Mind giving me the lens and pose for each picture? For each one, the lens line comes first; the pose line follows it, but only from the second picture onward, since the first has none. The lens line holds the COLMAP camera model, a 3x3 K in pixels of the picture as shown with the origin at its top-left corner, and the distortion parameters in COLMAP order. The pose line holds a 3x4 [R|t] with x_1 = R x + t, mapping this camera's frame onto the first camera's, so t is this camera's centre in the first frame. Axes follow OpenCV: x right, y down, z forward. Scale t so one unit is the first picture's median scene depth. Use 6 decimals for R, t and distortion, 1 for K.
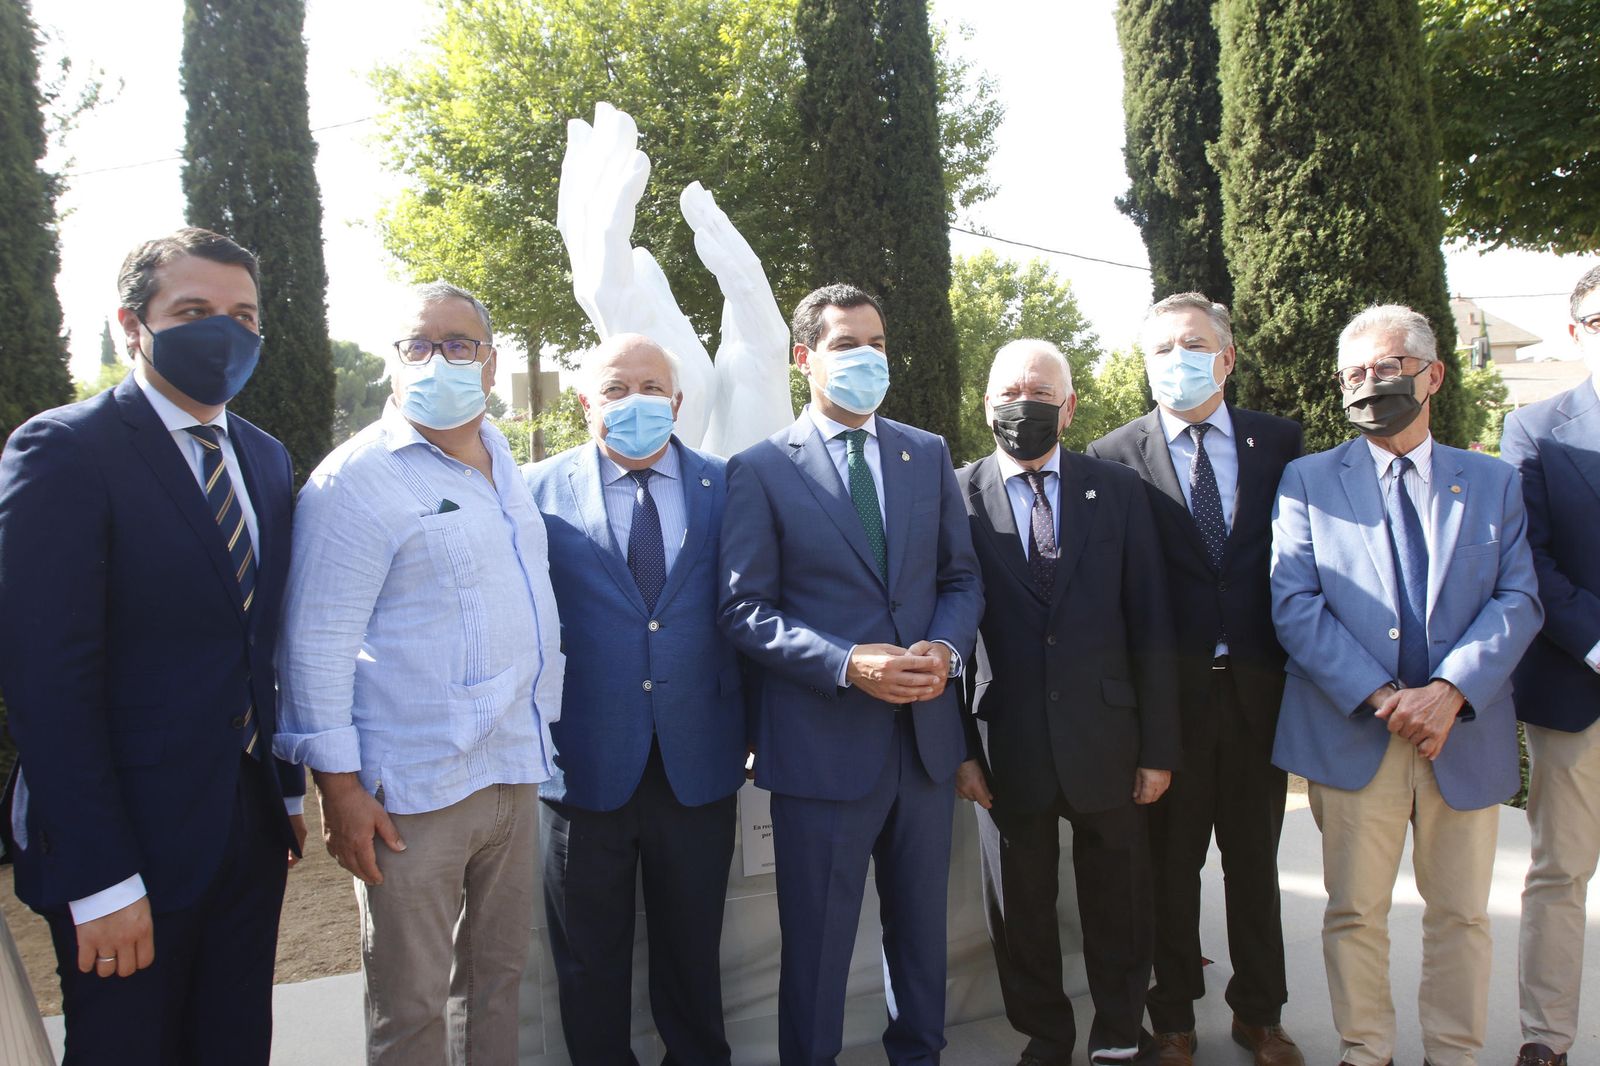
lens RADIAL K [[1168.3, 0, 797.9], [0, 1168.3, 538.7], [0, 0, 1]] dist [-0.098082, 0.056301]
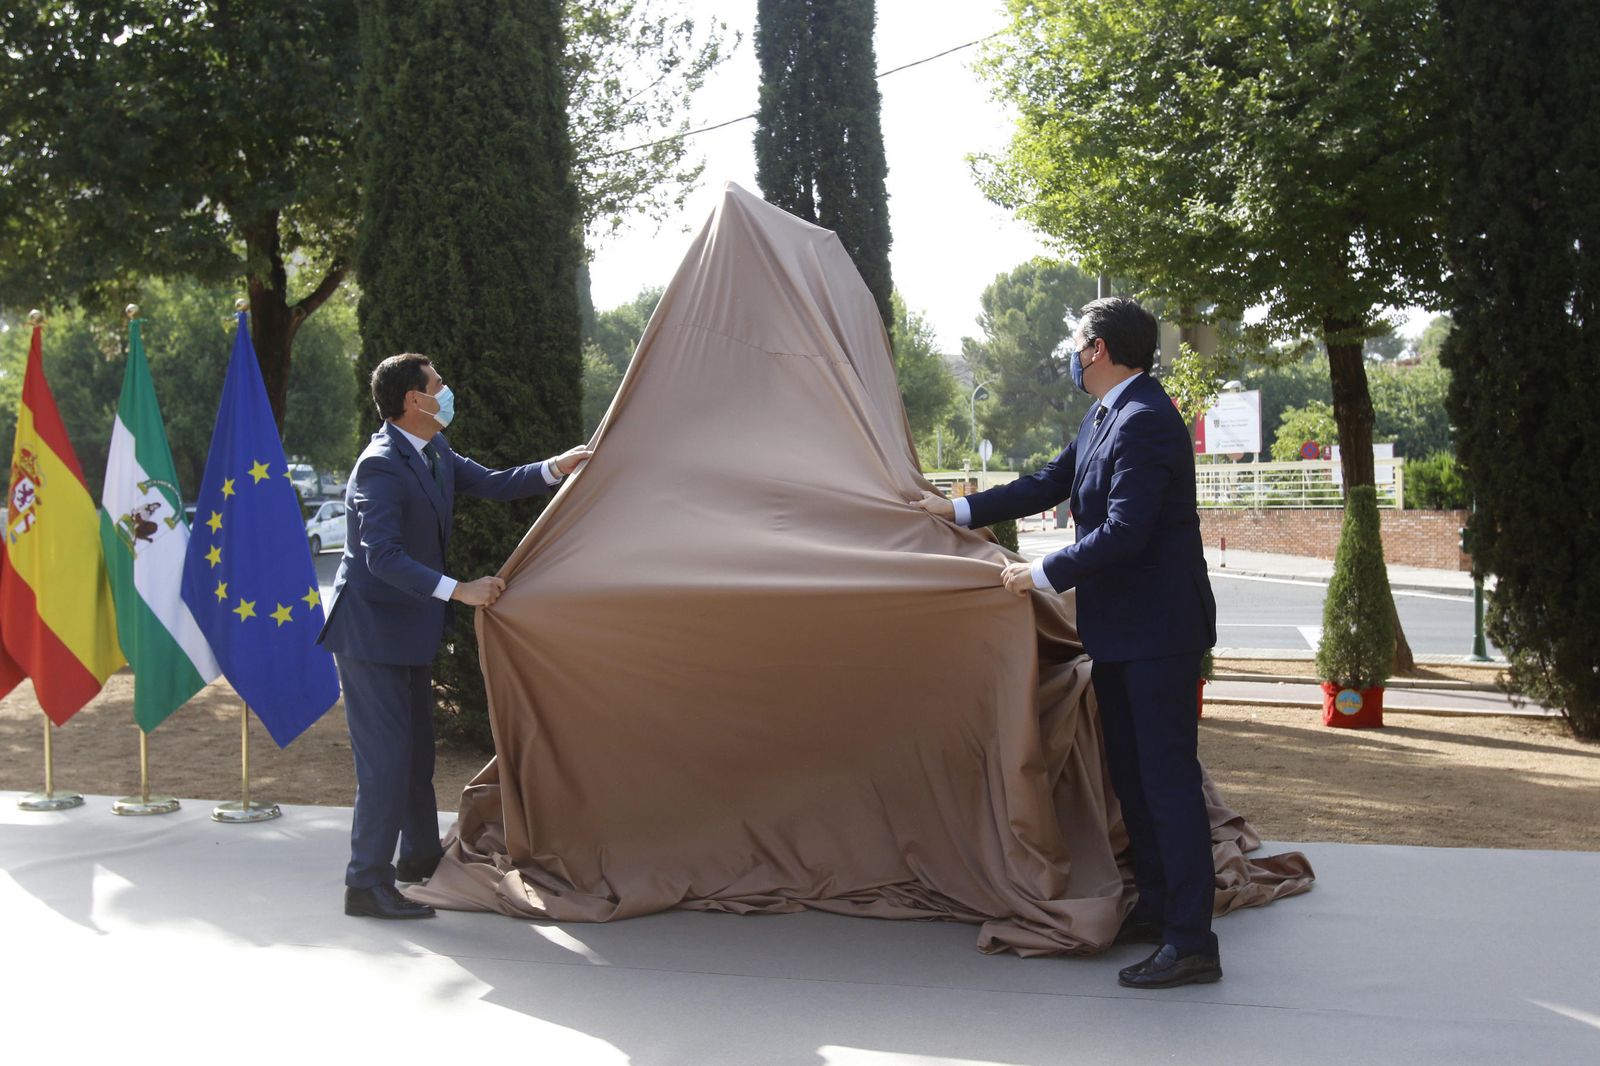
lens RADIAL K [[1696.4, 0, 798.0], [0, 1696.4, 550.3], [0, 0, 1]] dist [-0.054113, 0.047674]
pose [[0.818763, 0.050761, -0.571883, 0.392718], [-0.045279, 0.998690, 0.023820, 0.001252], [0.572343, 0.006391, 0.819989, -0.214376]]
